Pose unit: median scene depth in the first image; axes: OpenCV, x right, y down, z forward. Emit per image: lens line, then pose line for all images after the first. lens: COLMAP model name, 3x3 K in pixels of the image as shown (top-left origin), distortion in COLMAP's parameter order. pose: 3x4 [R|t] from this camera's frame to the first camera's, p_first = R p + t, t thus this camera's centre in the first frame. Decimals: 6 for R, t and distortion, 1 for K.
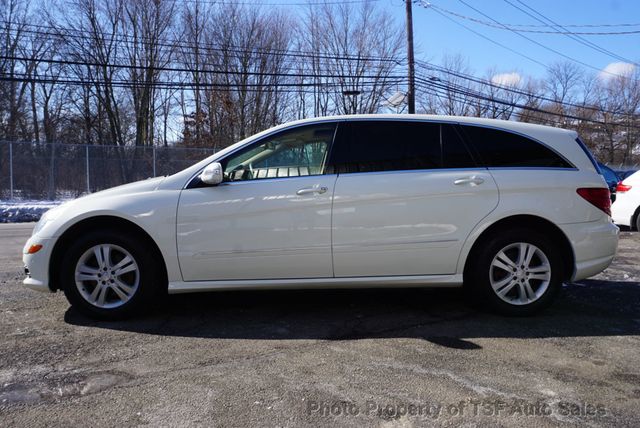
lens RADIAL K [[495.8, 0, 318.5], [0, 495.8, 214.2], [0, 0, 1]] dist [-0.021016, 0.001003]
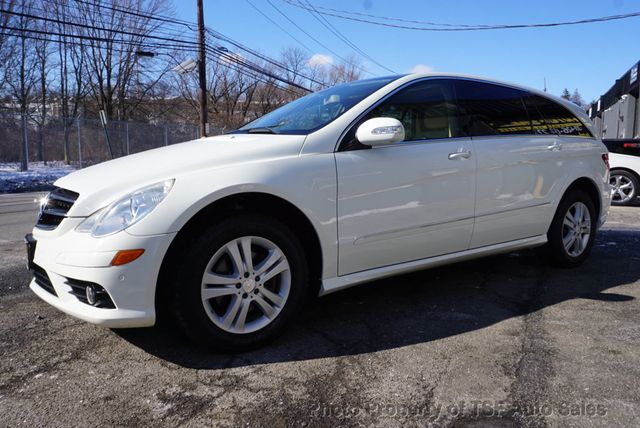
lens RADIAL K [[461.7, 0, 323.7], [0, 461.7, 217.5], [0, 0, 1]] dist [-0.026097, -0.000630]
pose [[0.845570, -0.068540, 0.529447, -0.656657], [0.028481, 0.996104, 0.083465, -0.011691], [-0.533105, -0.055496, 0.844227, 0.432743]]
